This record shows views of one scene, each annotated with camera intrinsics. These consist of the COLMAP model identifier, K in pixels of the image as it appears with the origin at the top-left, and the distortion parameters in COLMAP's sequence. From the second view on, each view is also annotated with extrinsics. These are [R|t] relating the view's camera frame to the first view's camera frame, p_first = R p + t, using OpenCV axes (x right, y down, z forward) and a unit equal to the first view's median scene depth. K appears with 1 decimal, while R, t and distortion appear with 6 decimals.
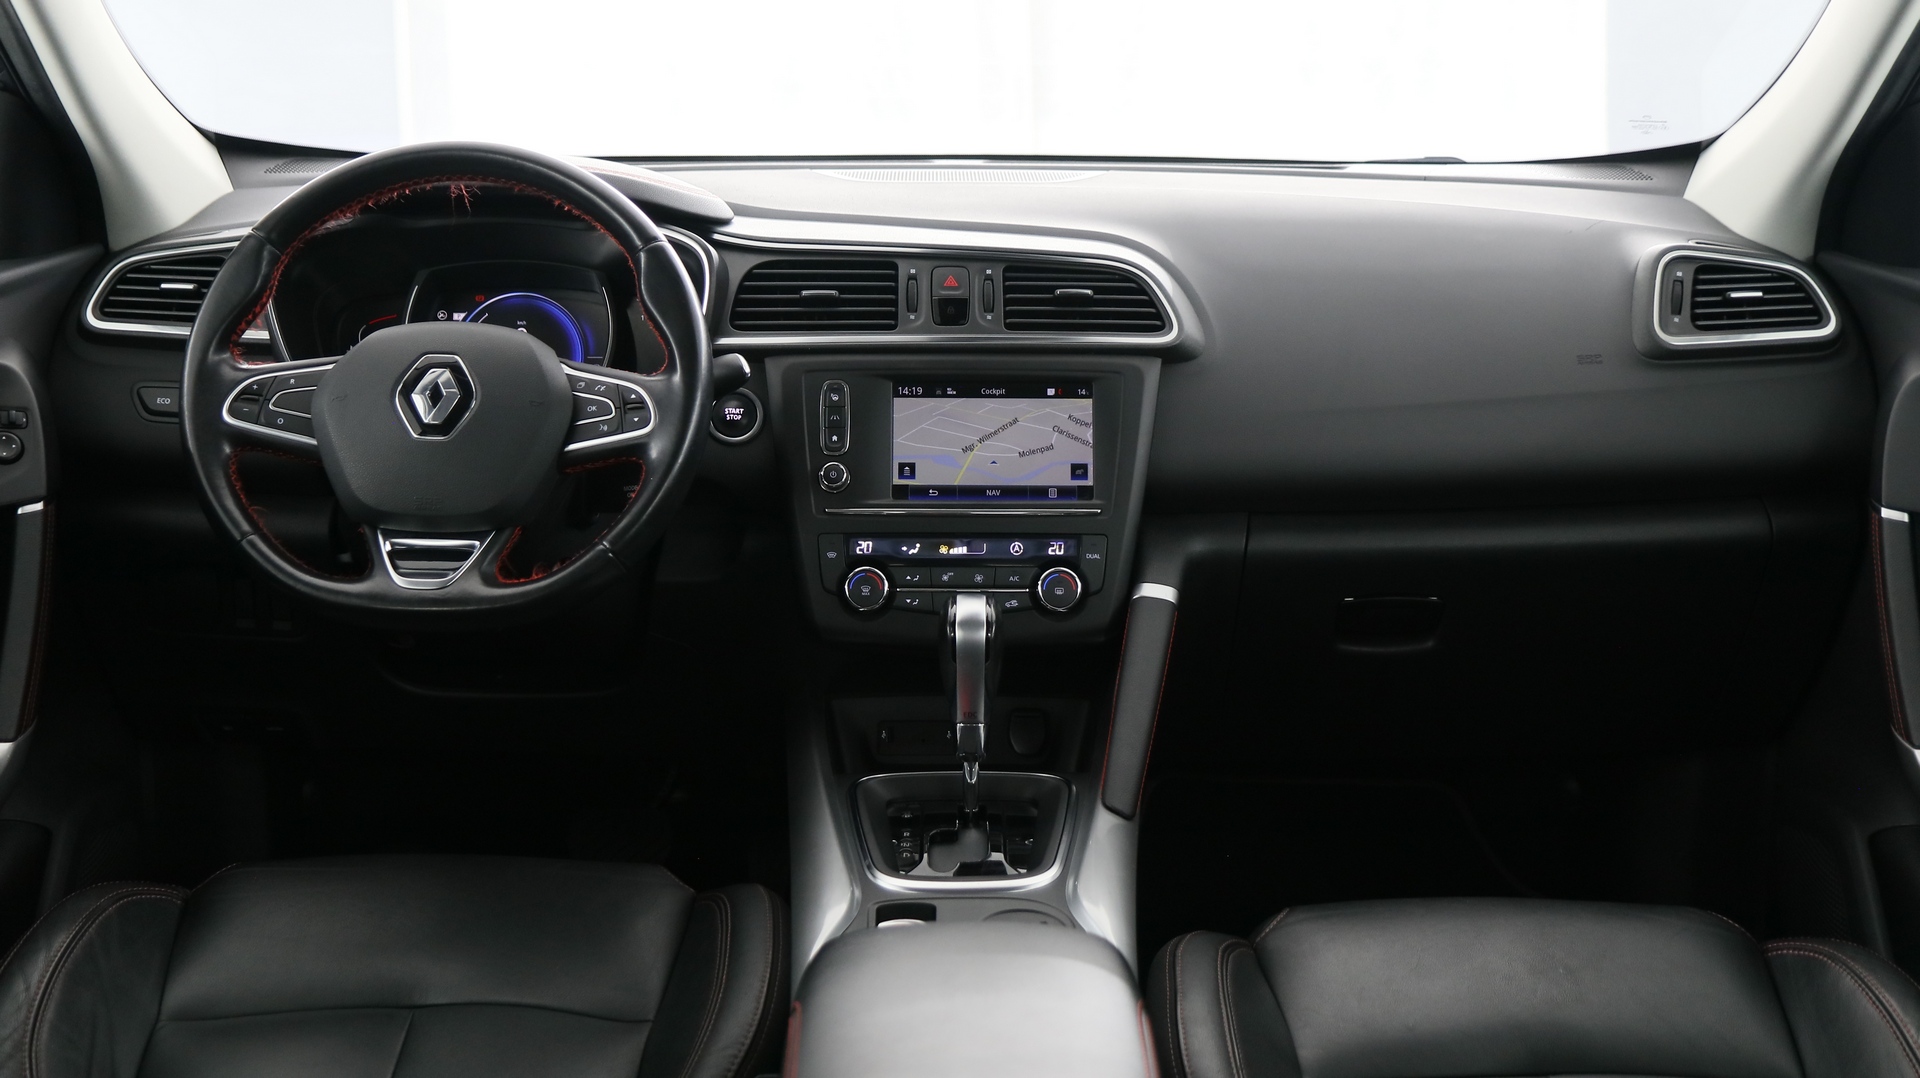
lens RADIAL K [[2147.2, 0, 942.0], [0, 2147.2, 556.5], [0, 0, 1]] dist [0.009325, 0.000000]
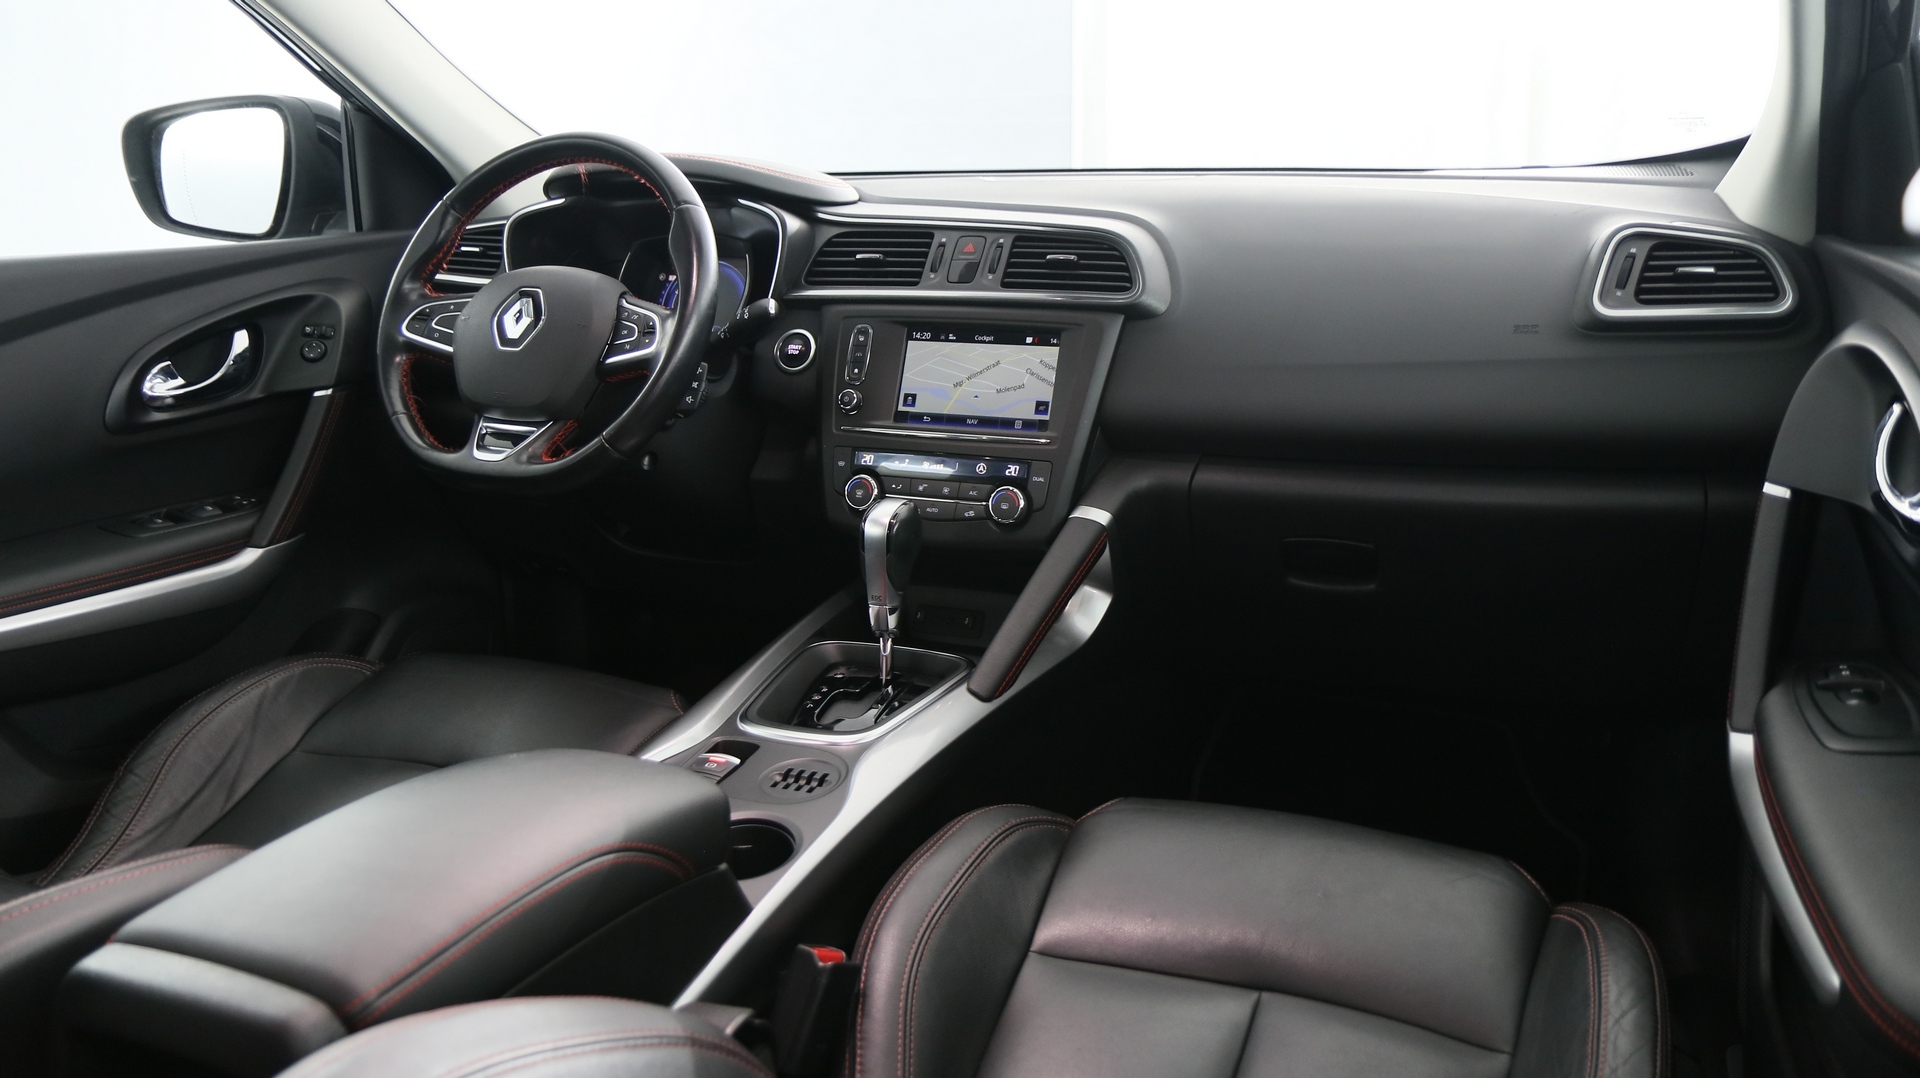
lens RADIAL K [[1431.8, 0, 960.8], [0, 1431.8, 538.0], [0, 0, 1]] dist [-0.032637, 0.012799]
pose [[0.919208, 0.085238, -0.384436, 0.331820], [-0.079086, 0.996360, 0.031816, 0.010334], [0.385748, 0.001158, 0.922603, 0.256049]]
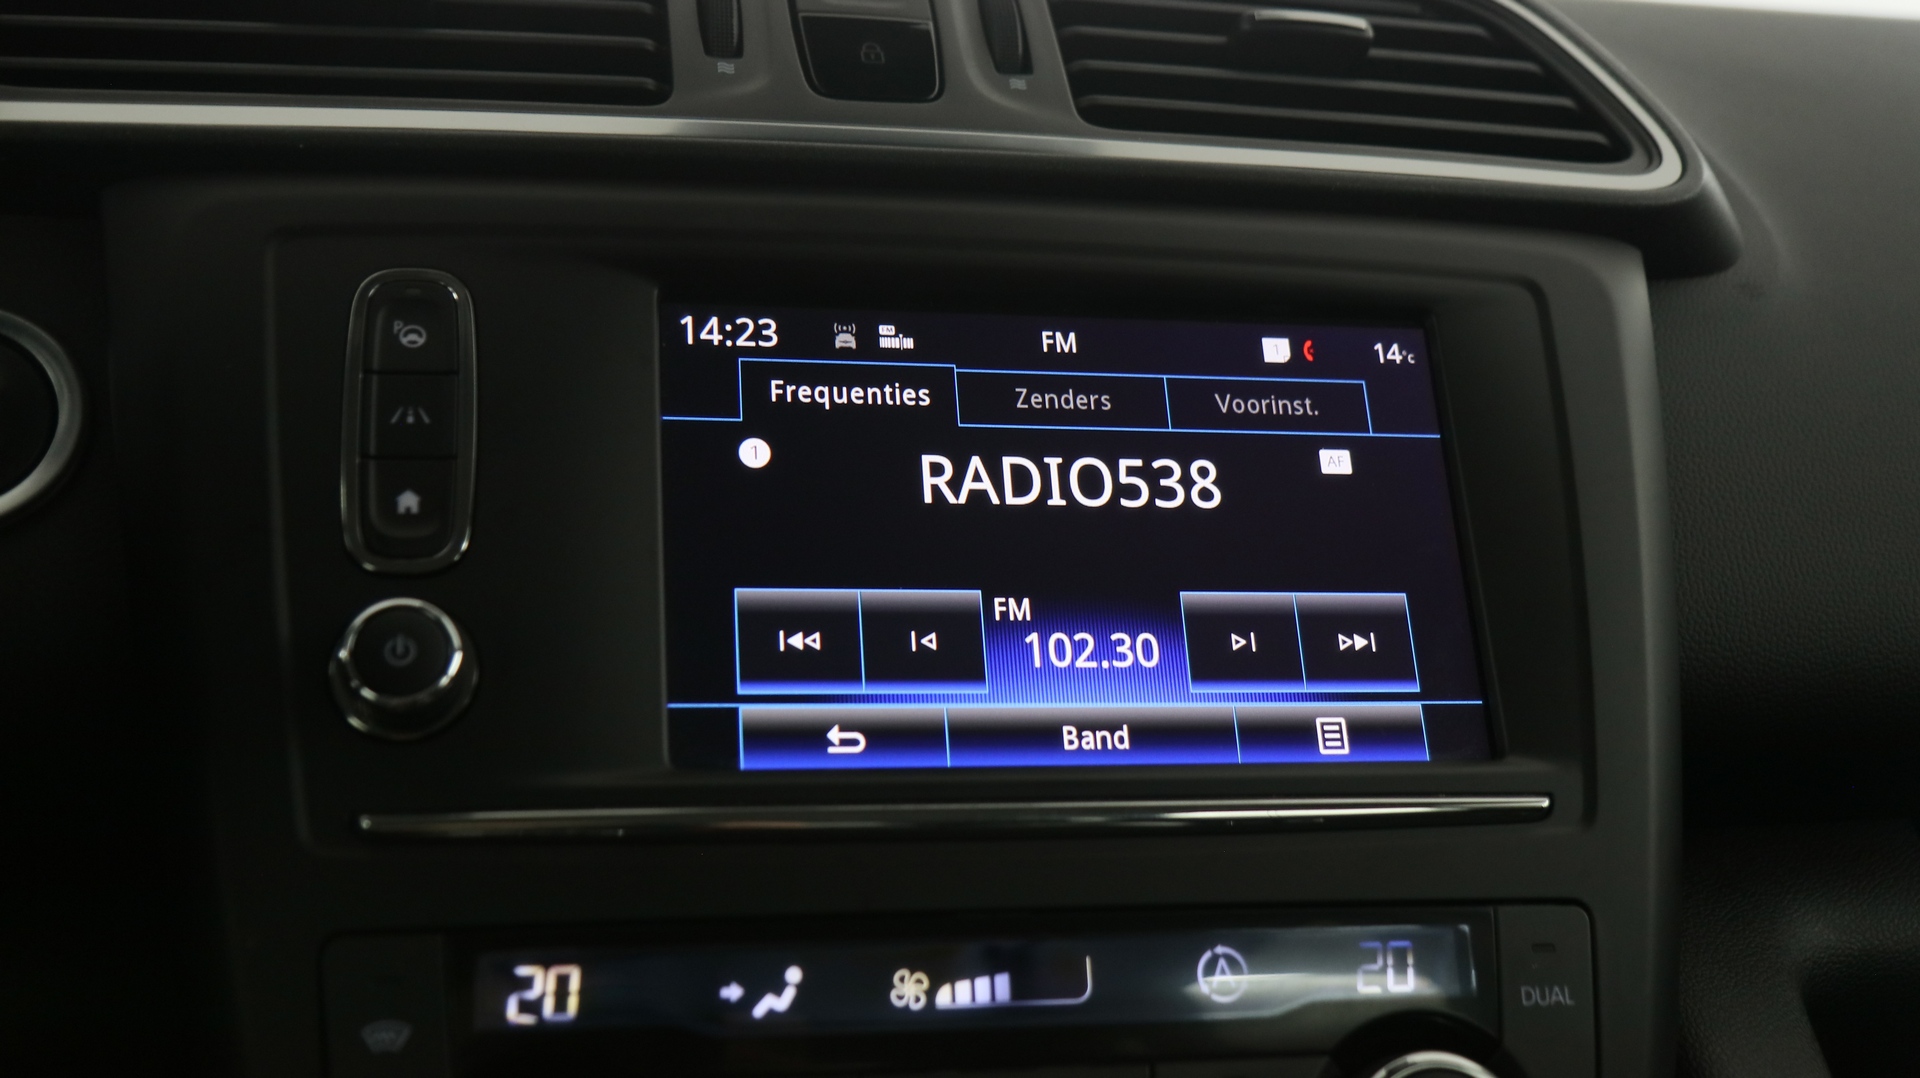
lens RADIAL K [[2147.2, 0, 950.6], [0, 2147.2, 548.6], [0, 0, 1]] dist [0.009325, 0.000000]
pose [[0.978759, 0.005063, 0.204953, -0.040259], [0.037891, 0.978005, -0.205110, -0.002148], [-0.201484, 0.208519, 0.957039, 0.771092]]
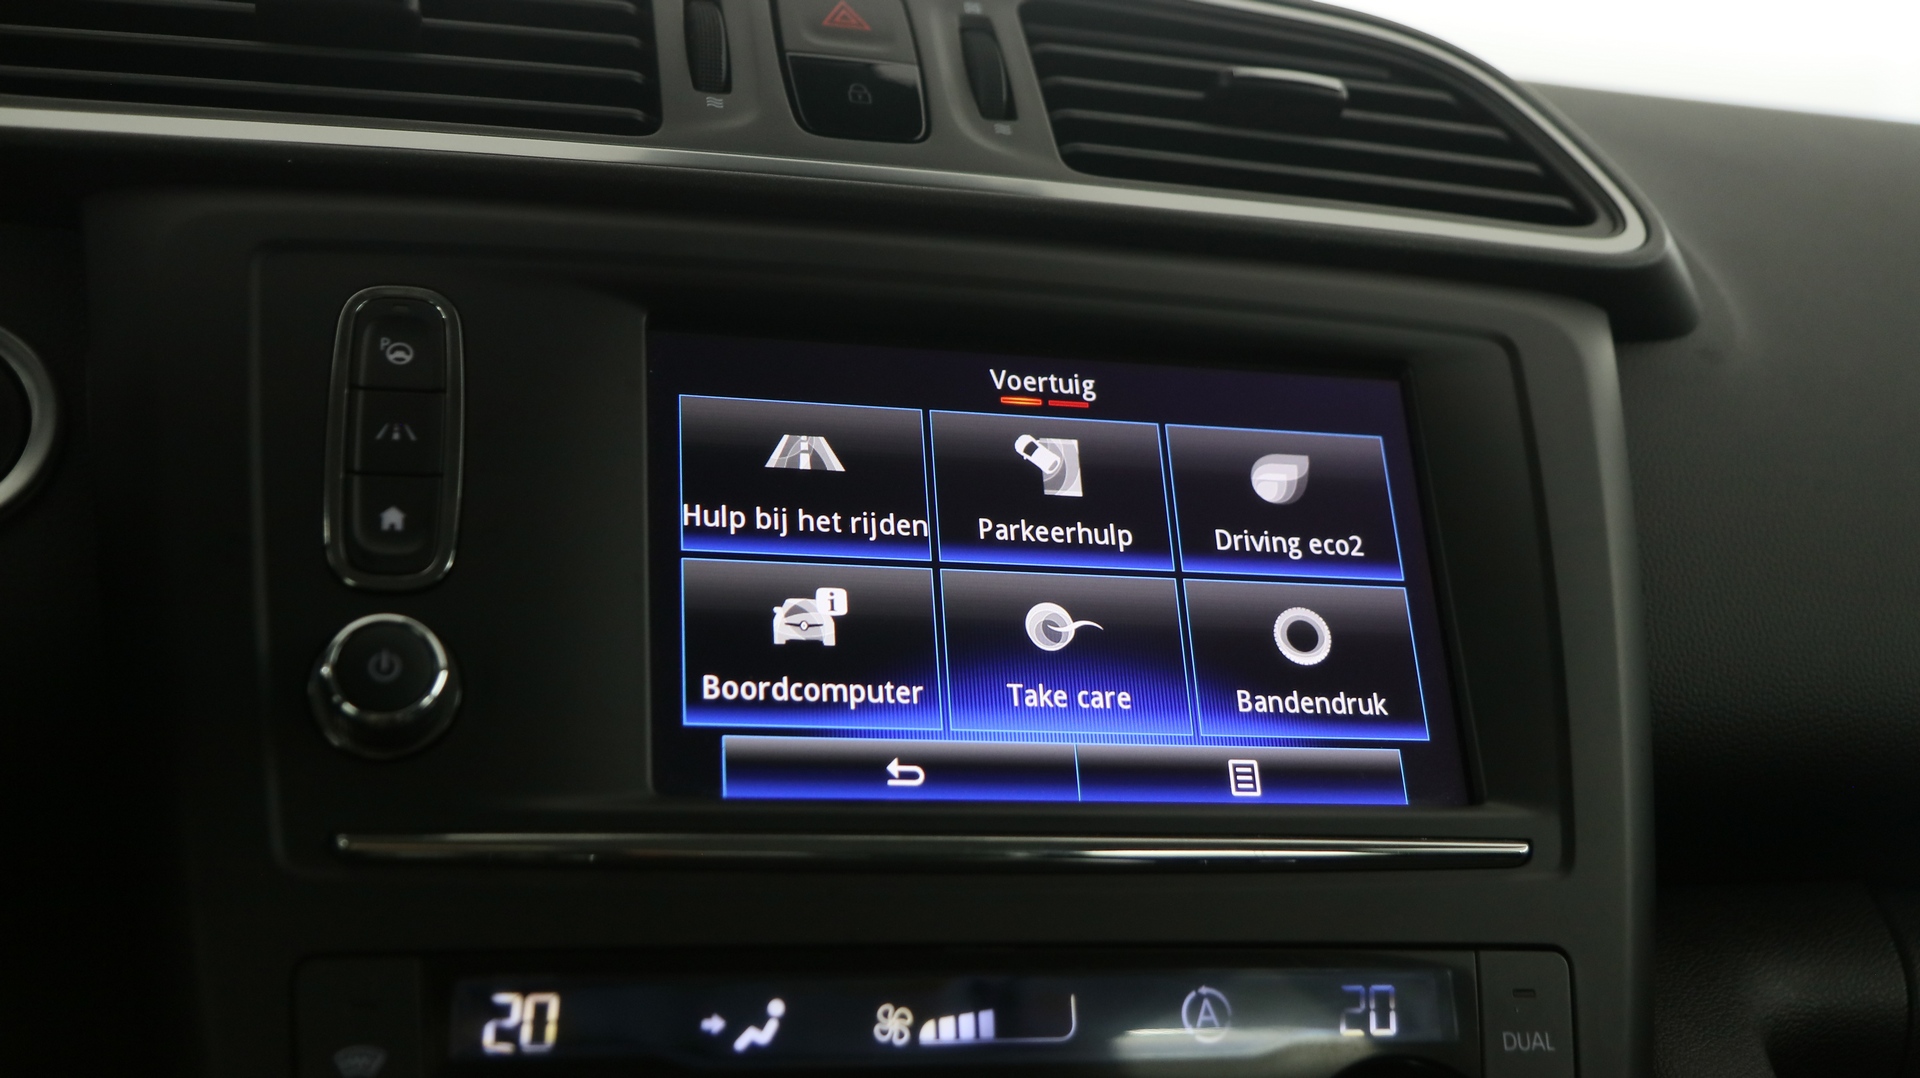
lens RADIAL K [[2147.2, 0, 949.3], [0, 2147.2, 528.9], [0, 0, 1]] dist [0.009325, 0.000000]
pose [[0.967179, 0.038342, 0.251185, -0.049776], [0.027942, 0.966506, -0.255120, 0.003802], [-0.252554, 0.253765, 0.933713, 0.775997]]
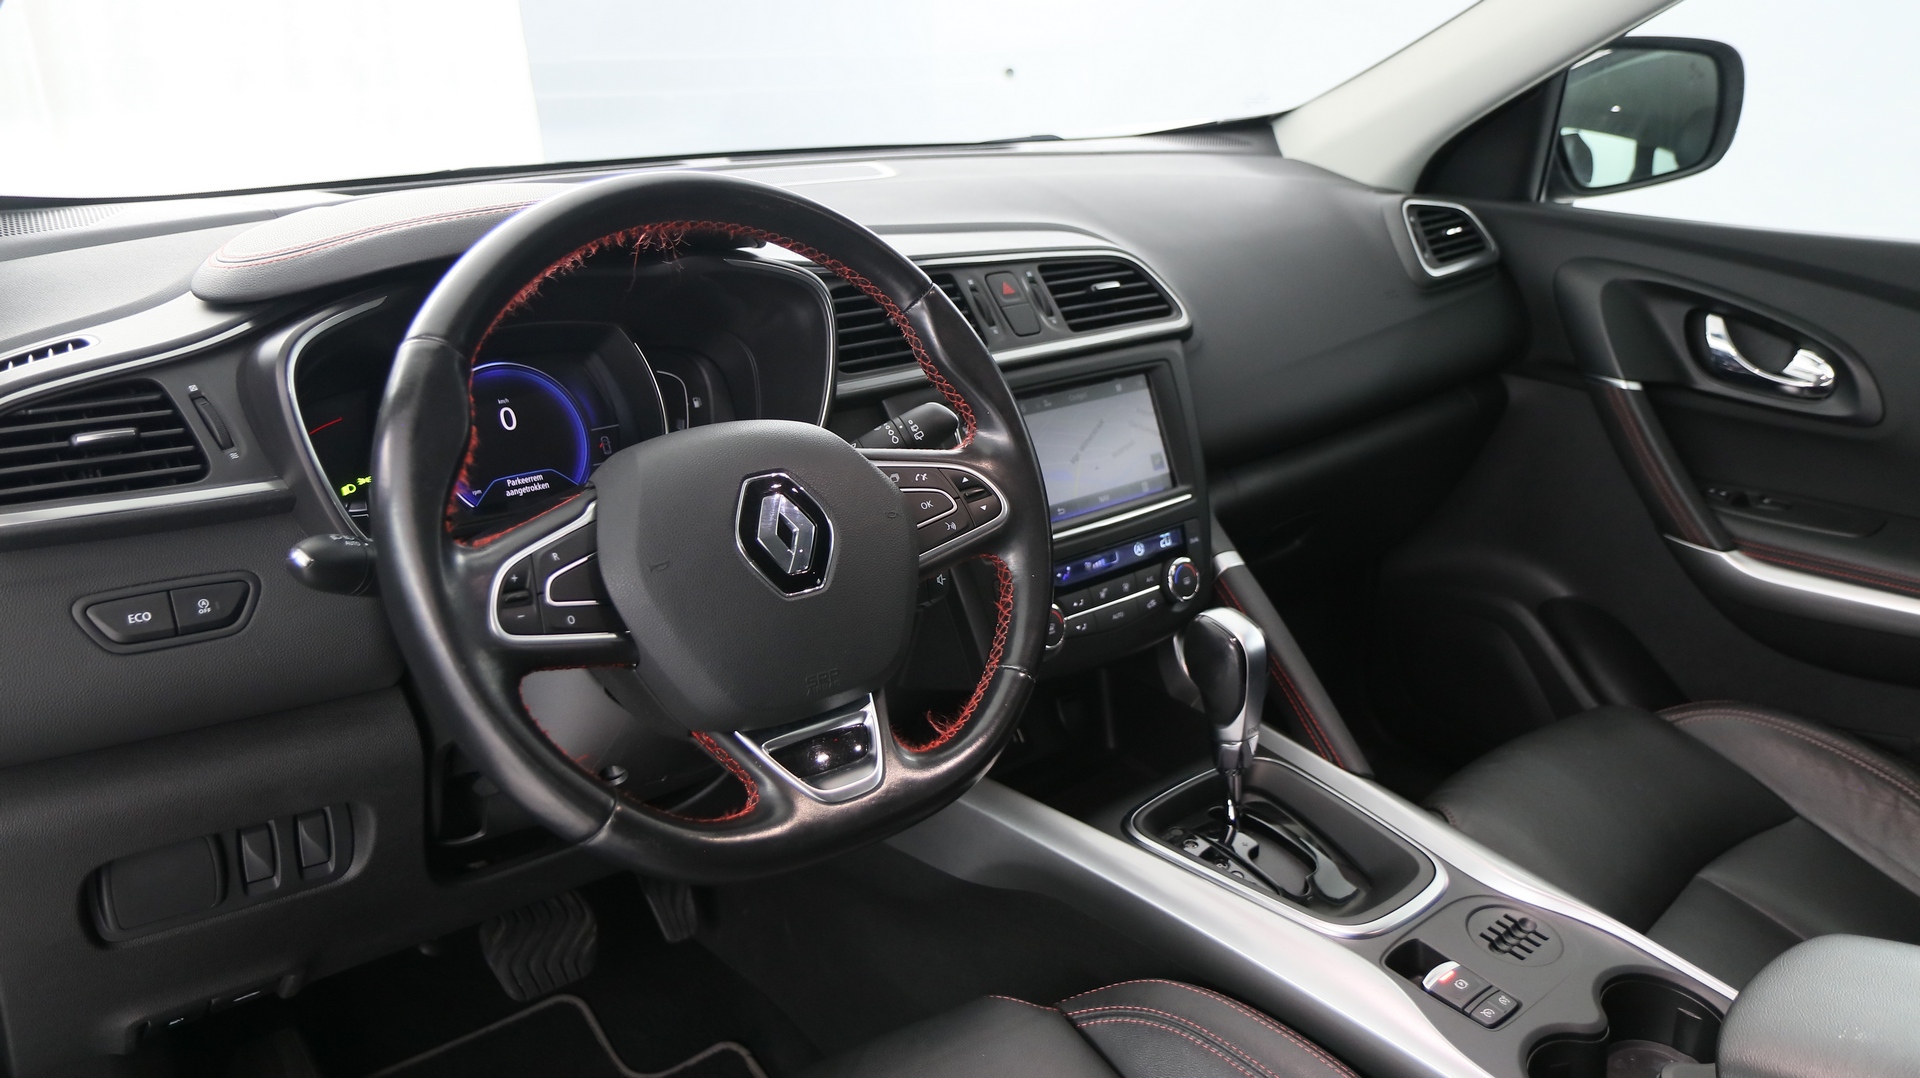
lens RADIAL K [[1431.8, 0, 954.0], [0, 1431.8, 527.0], [0, 0, 1]] dist [-0.032637, 0.012799]
pose [[0.760550, -0.212510, 0.613517, -0.434522], [0.156790, 0.977067, 0.144072, -0.122249], [-0.630064, -0.013380, 0.776428, 0.531009]]
